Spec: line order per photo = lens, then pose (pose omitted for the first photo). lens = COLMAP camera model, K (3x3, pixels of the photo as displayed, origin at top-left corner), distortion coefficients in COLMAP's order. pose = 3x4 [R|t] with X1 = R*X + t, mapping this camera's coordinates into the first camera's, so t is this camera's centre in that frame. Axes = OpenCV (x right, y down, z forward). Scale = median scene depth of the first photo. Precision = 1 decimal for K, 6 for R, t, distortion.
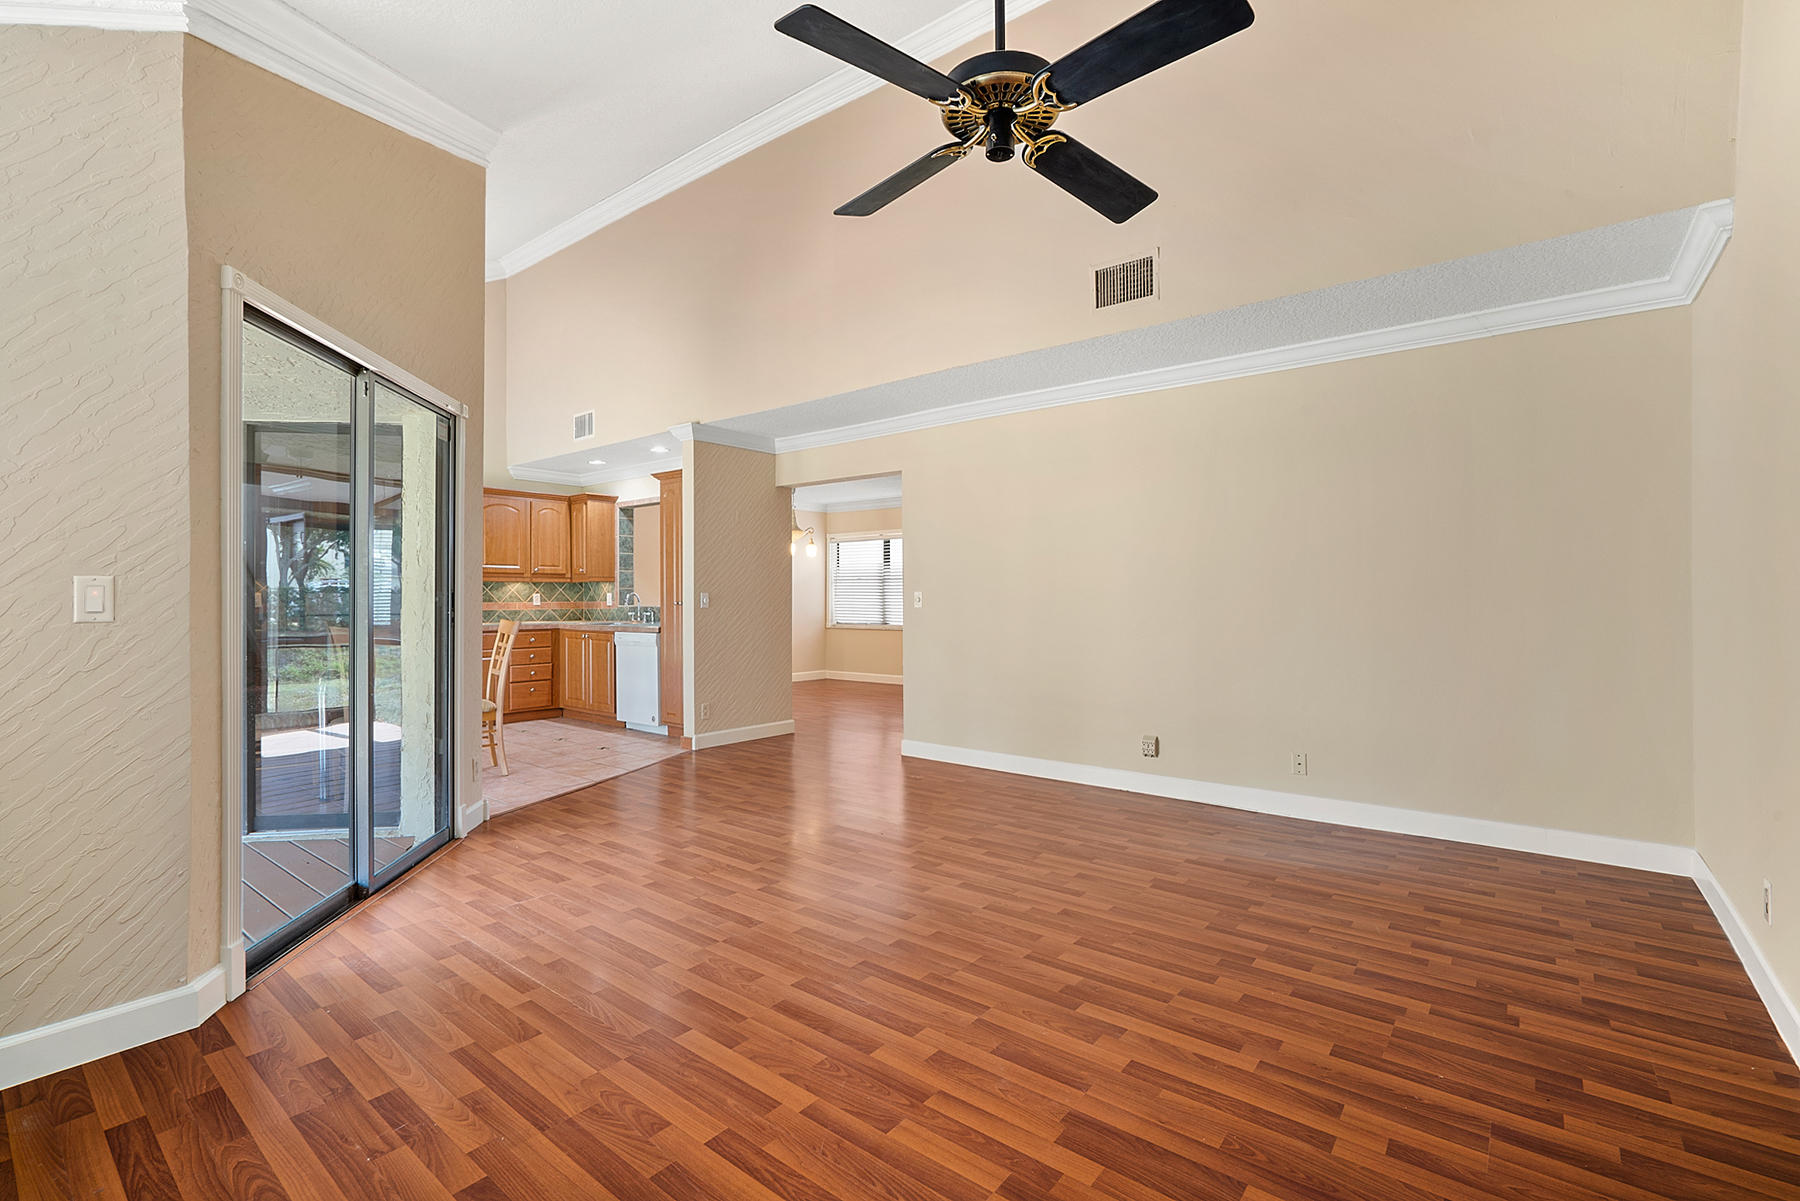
lens RADIAL K [[796.1, 0, 896.8], [0, 796.1, 593.4], [0, 0, 1]] dist [-0.022180, 0.006483]
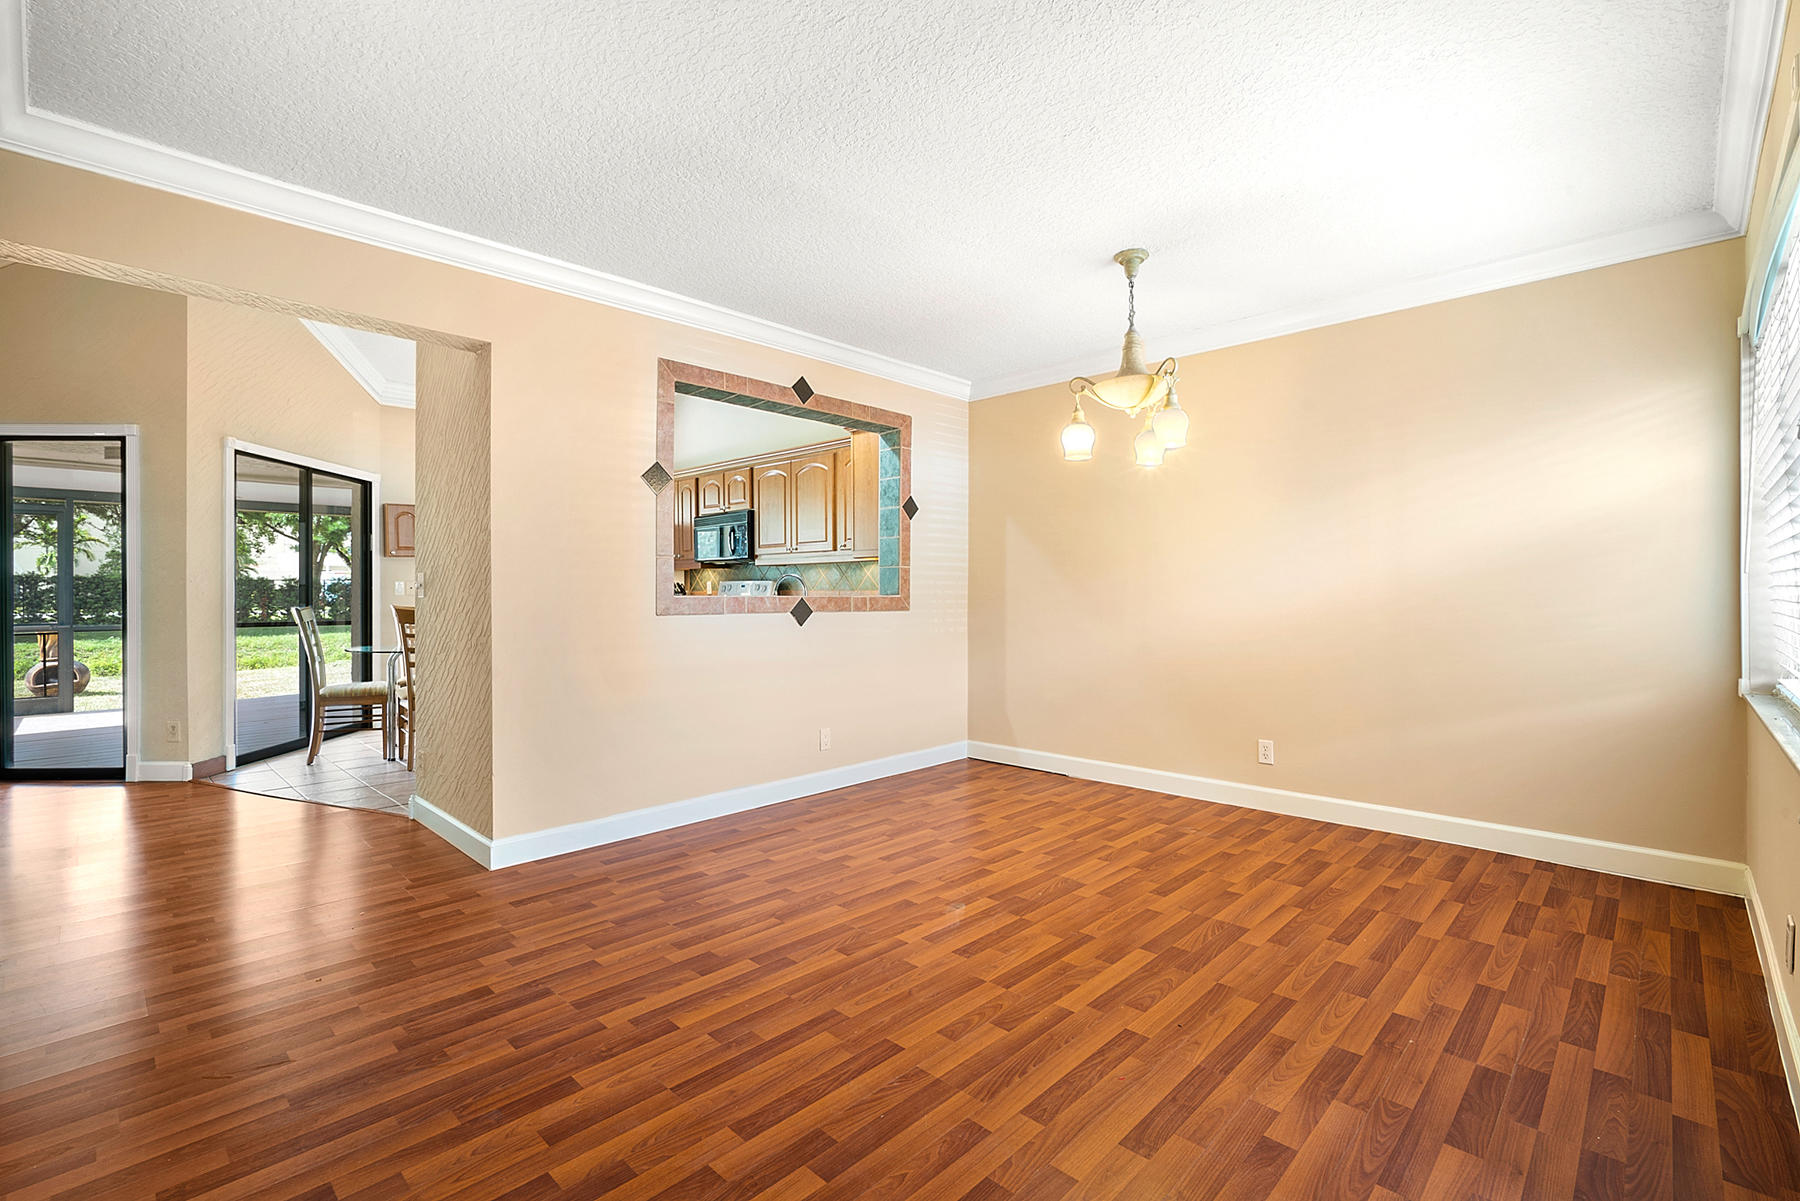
lens RADIAL K [[796.1, 0, 900.7], [0, 796.1, 594.7], [0, 0, 1]] dist [-0.022180, 0.006483]
pose [[-0.090124, 0.003651, -0.995924, 0.274249], [0.007710, 0.999966, 0.002968, 0.014133], [0.995901, -0.007411, -0.090149, 1.145577]]
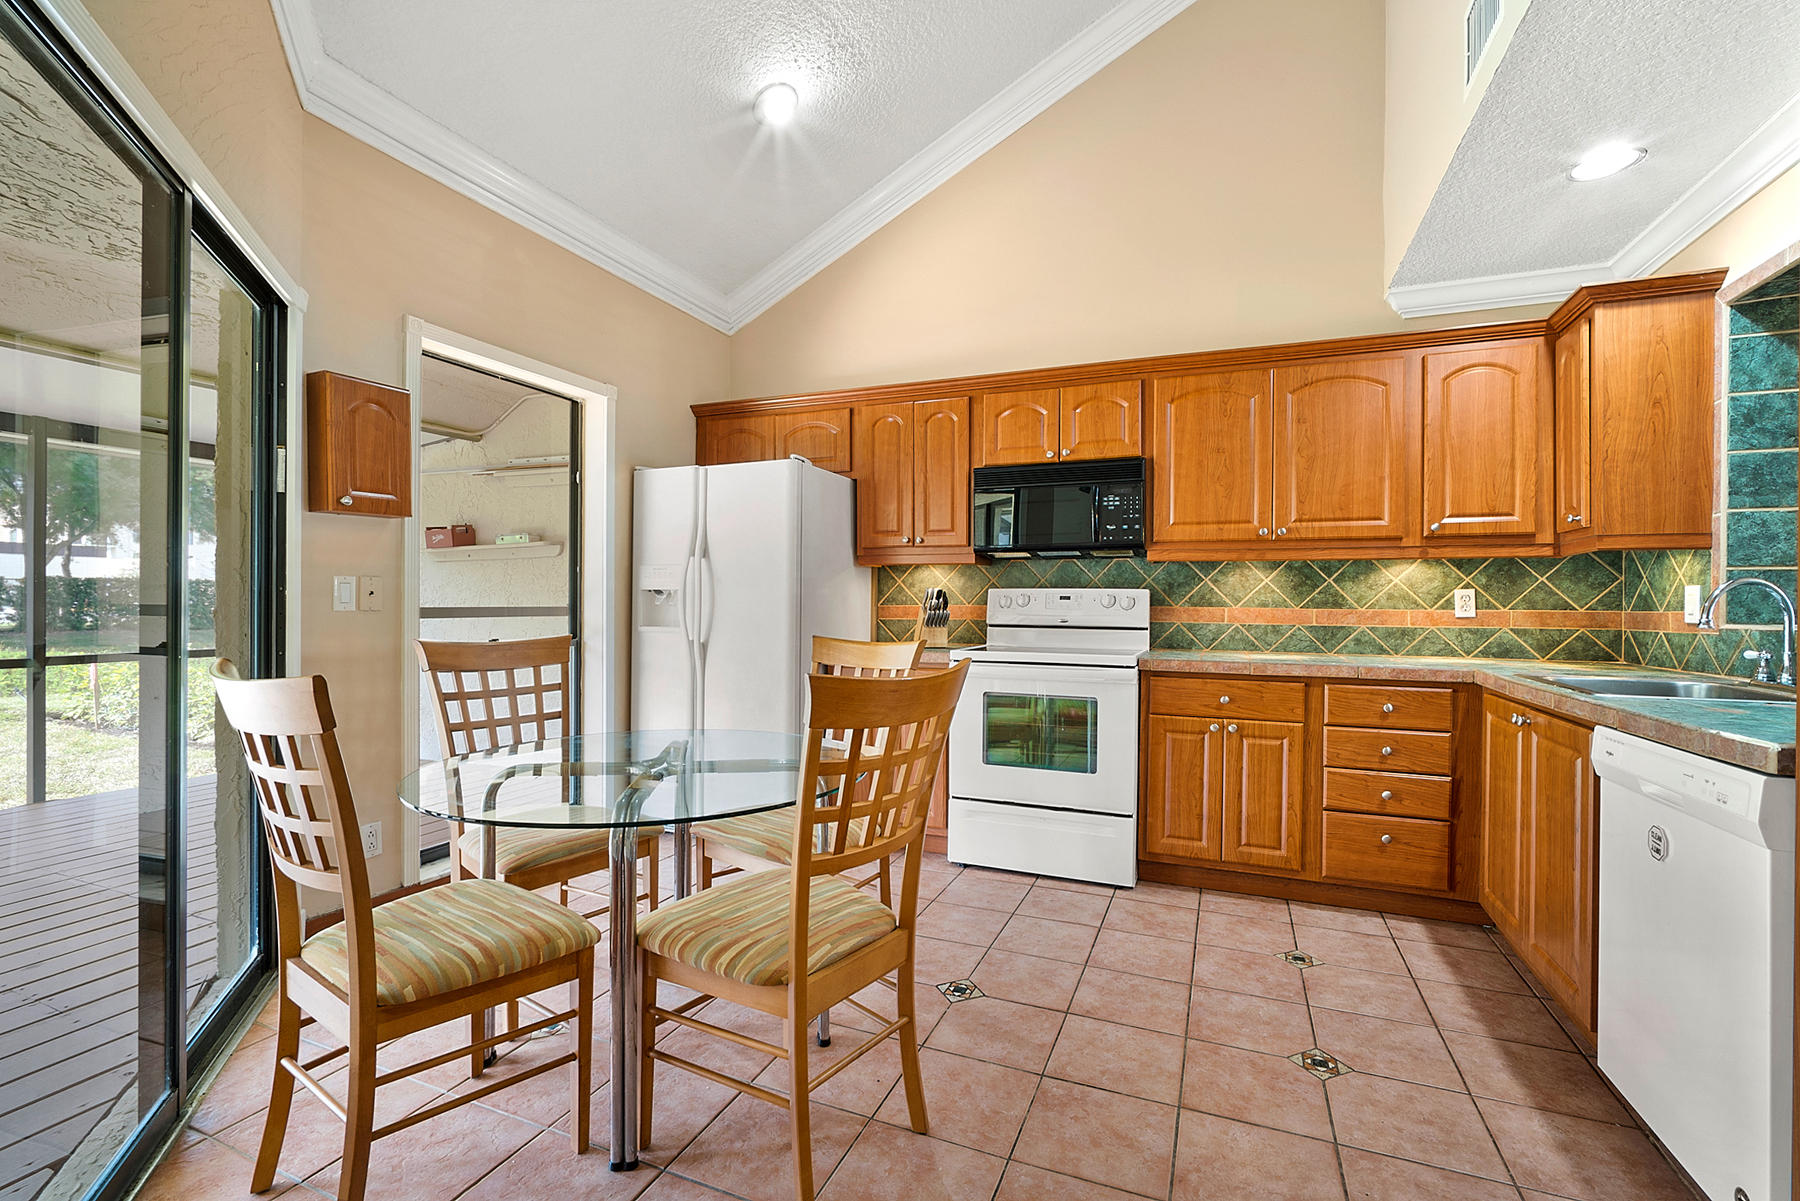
lens RADIAL K [[796.1, 0, 890.6], [0, 796.1, 603.4], [0, 0, 1]] dist [-0.022180, 0.006483]
pose [[0.261342, 0.005908, -0.965228, -0.153468], [-0.003632, 0.999980, 0.005138, 0.007186], [0.965239, 0.002164, 0.261358, 0.653478]]
